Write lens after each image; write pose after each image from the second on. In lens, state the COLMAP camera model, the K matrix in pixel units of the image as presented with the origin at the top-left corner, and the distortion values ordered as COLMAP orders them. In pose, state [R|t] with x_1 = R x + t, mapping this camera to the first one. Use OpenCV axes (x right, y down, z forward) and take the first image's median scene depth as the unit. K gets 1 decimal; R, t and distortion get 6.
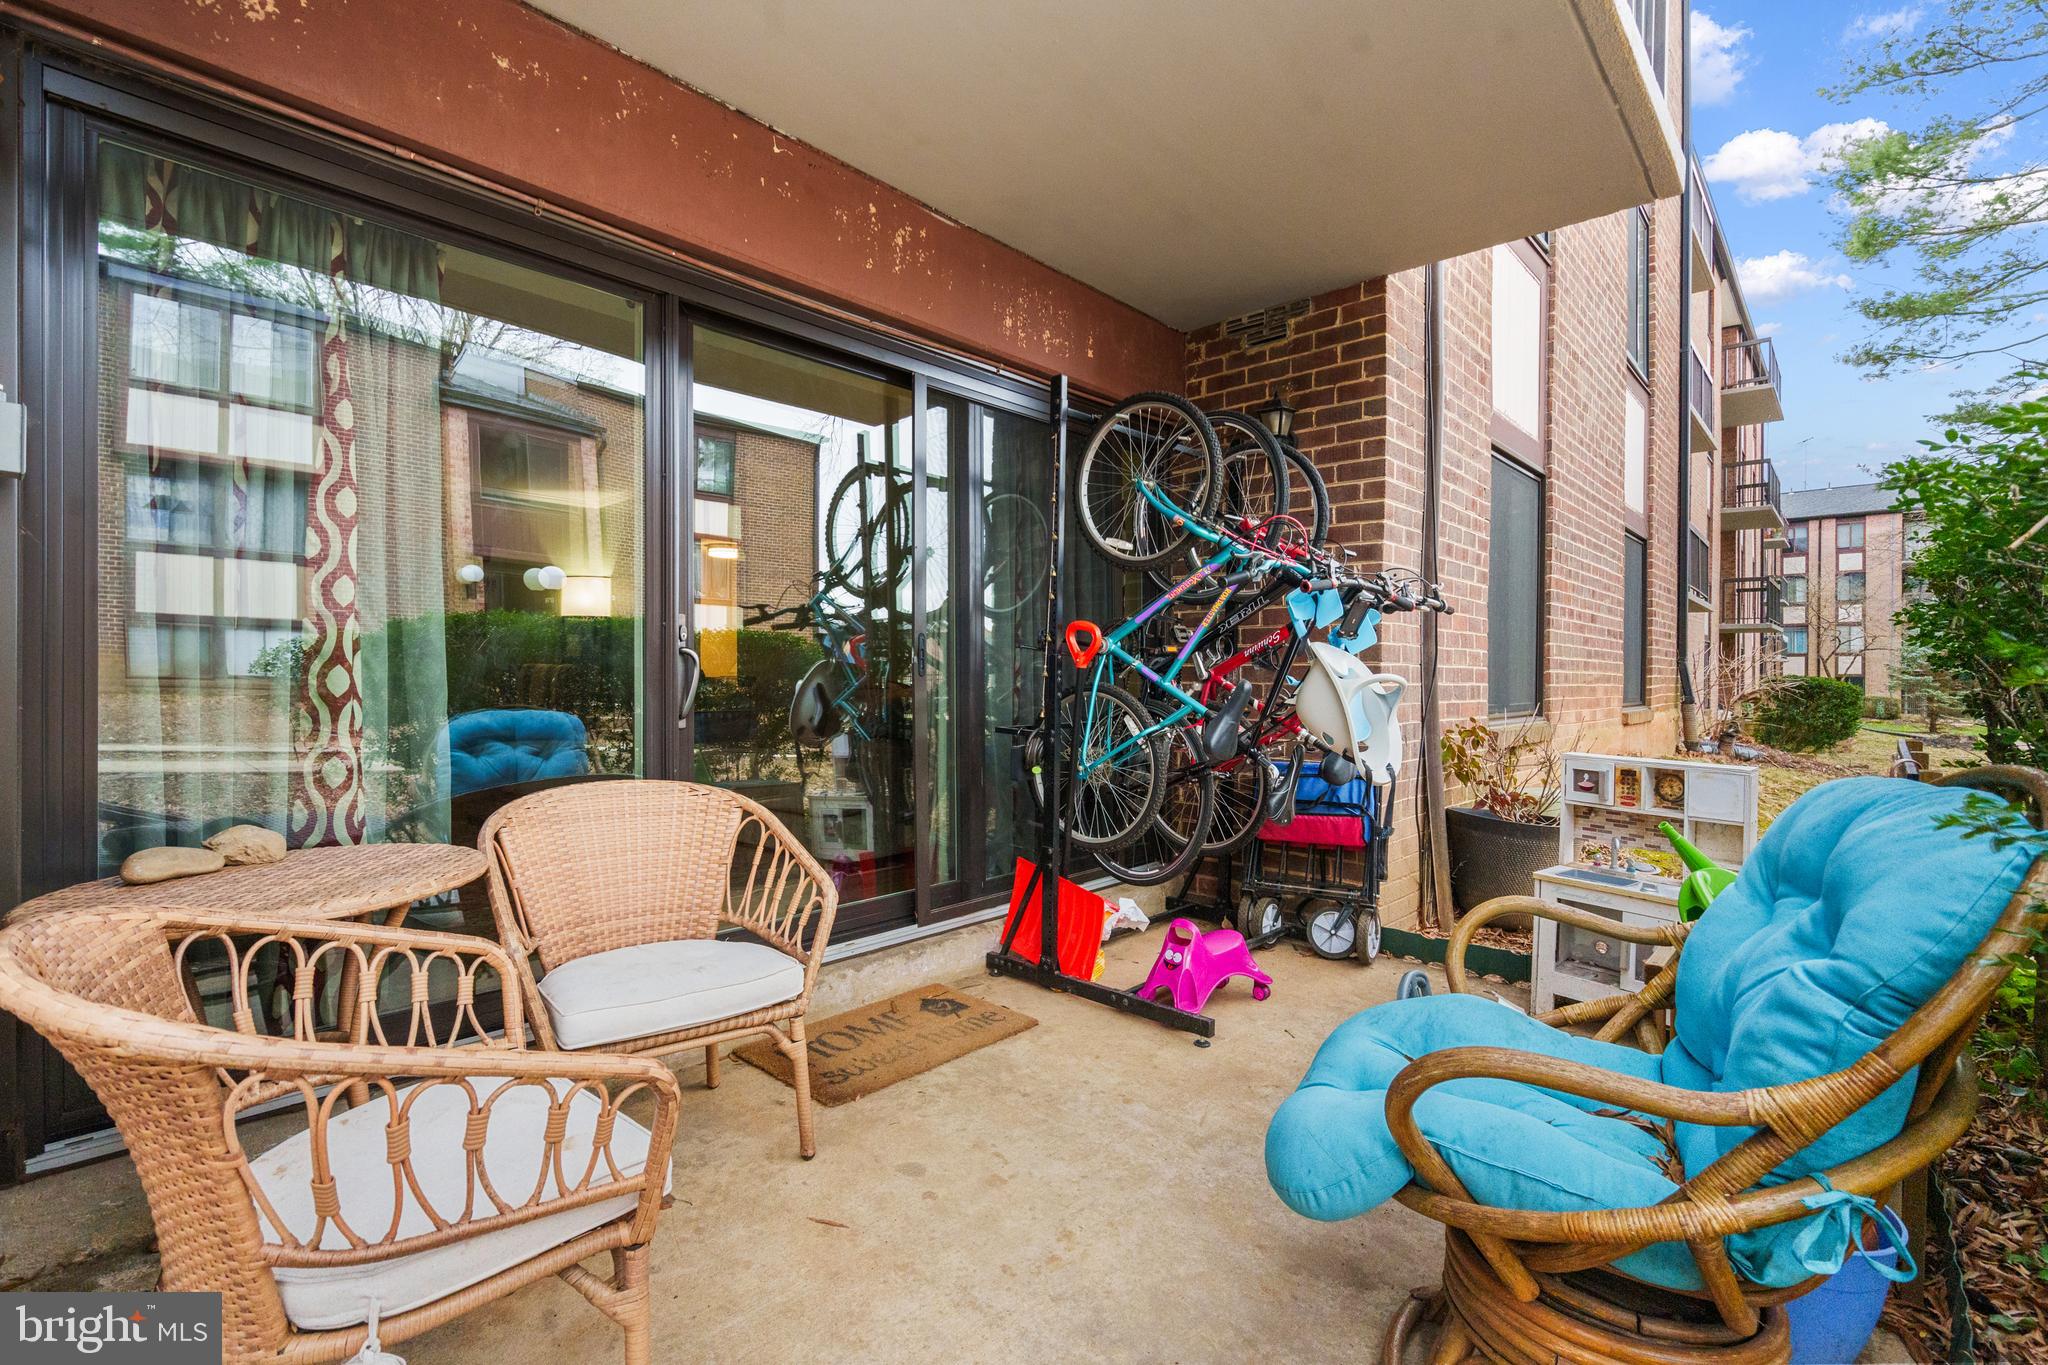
lens RADIAL K [[939.6, 0, 1025.1], [0, 939.6, 689.8], [0, 0, 1]] dist [0.001119, 0.000158]
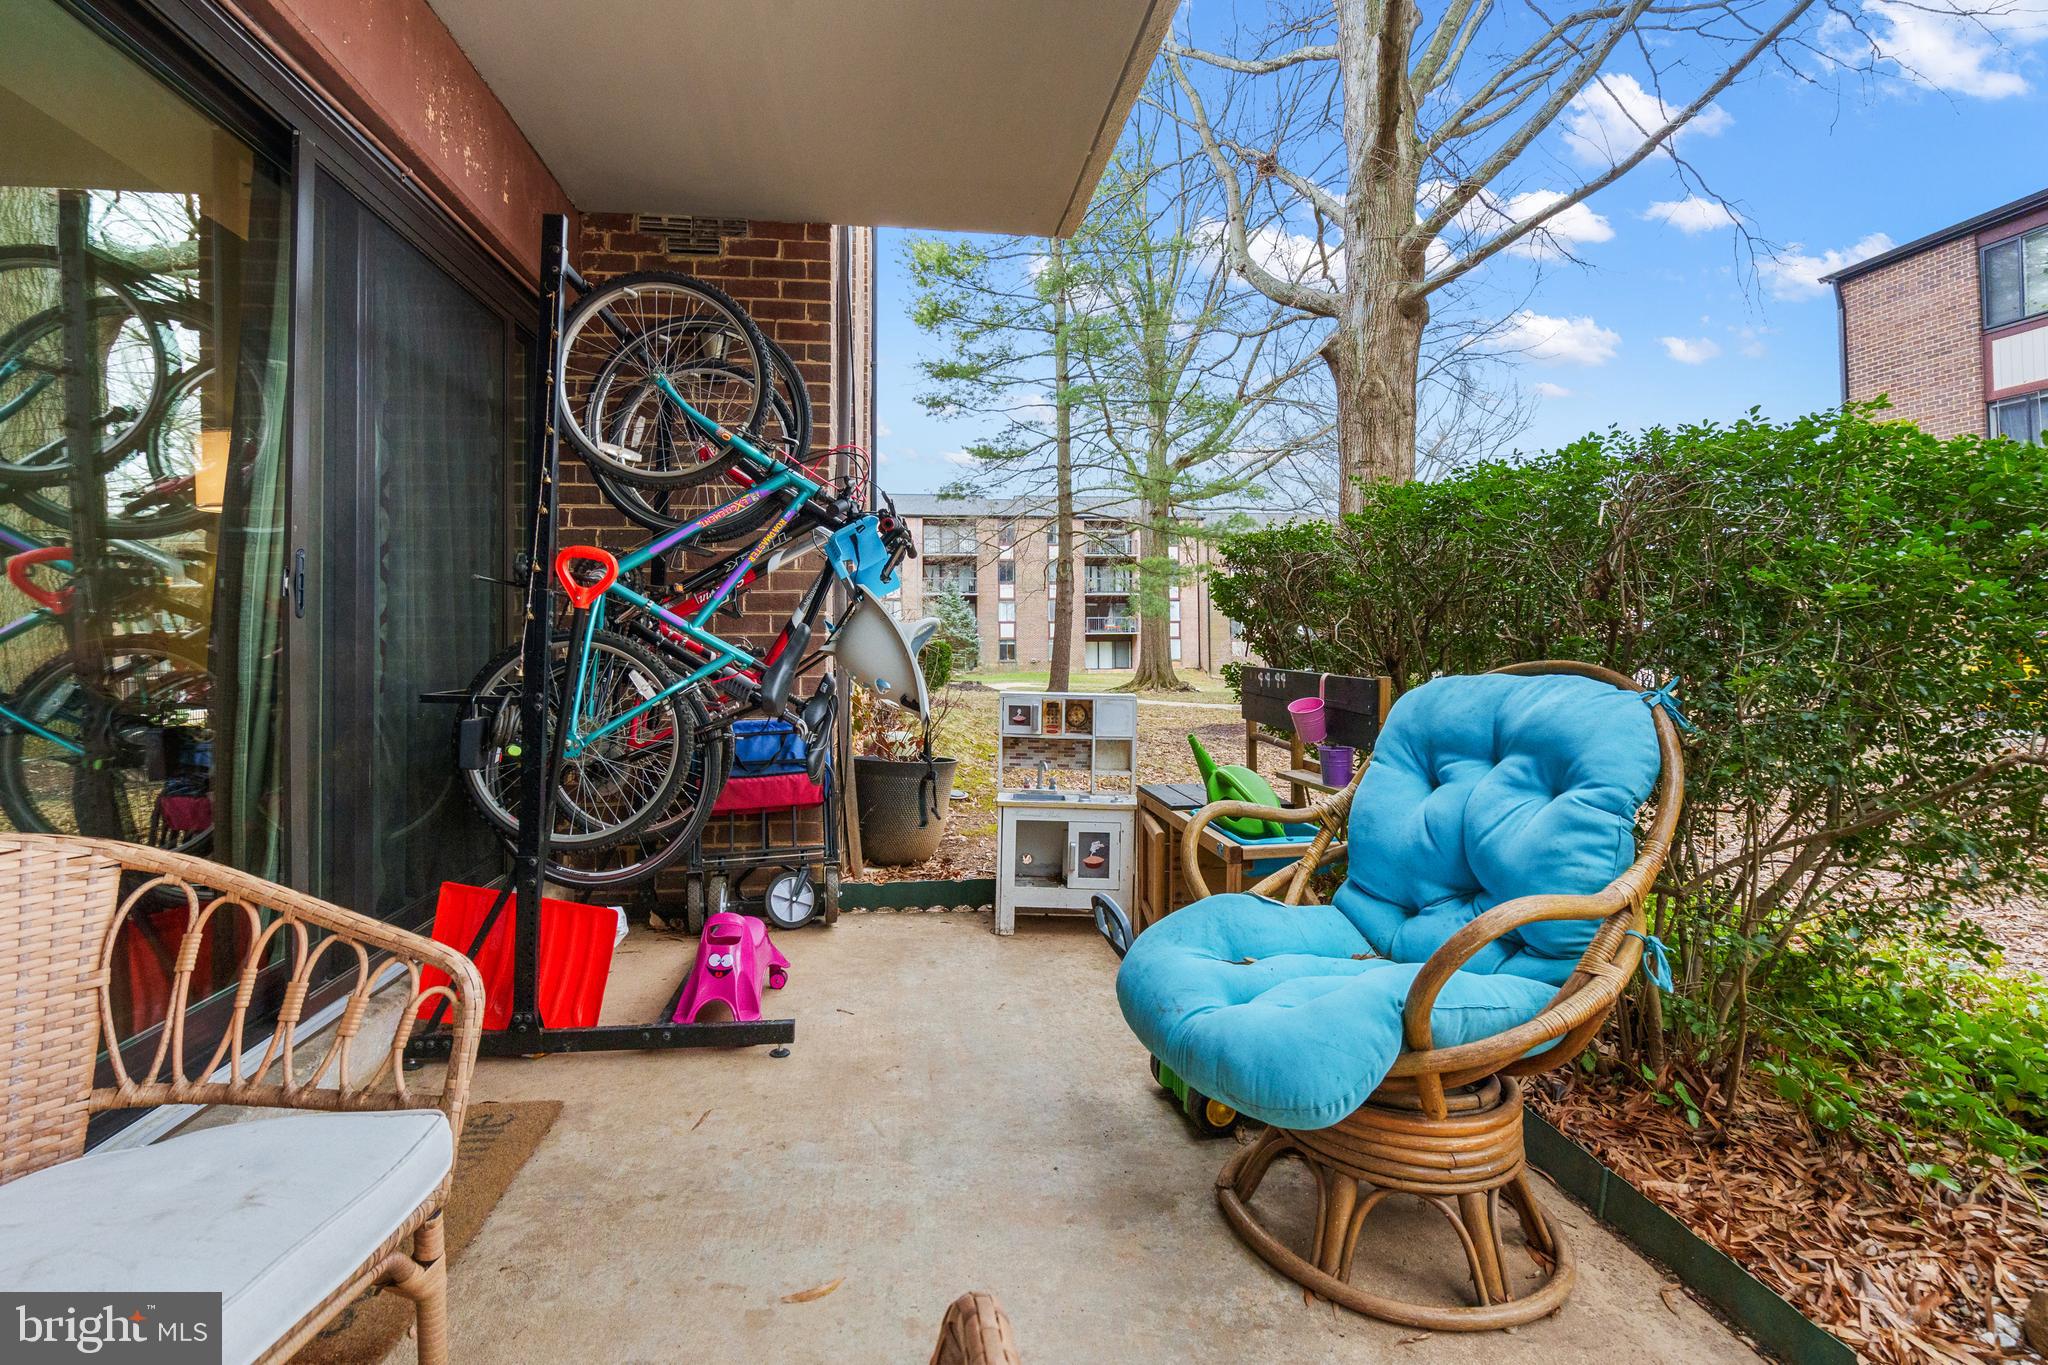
lens RADIAL K [[953.9, 0, 1013.8], [0, 953.9, 624.8], [0, 0, 1]] dist [-0.002019, 0.000145]
pose [[0.646047, 0.007311, 0.763262, -0.294697], [0.020806, 0.999414, -0.027184, 0.017494], [-0.763014, 0.033443, 0.645517, 0.242702]]
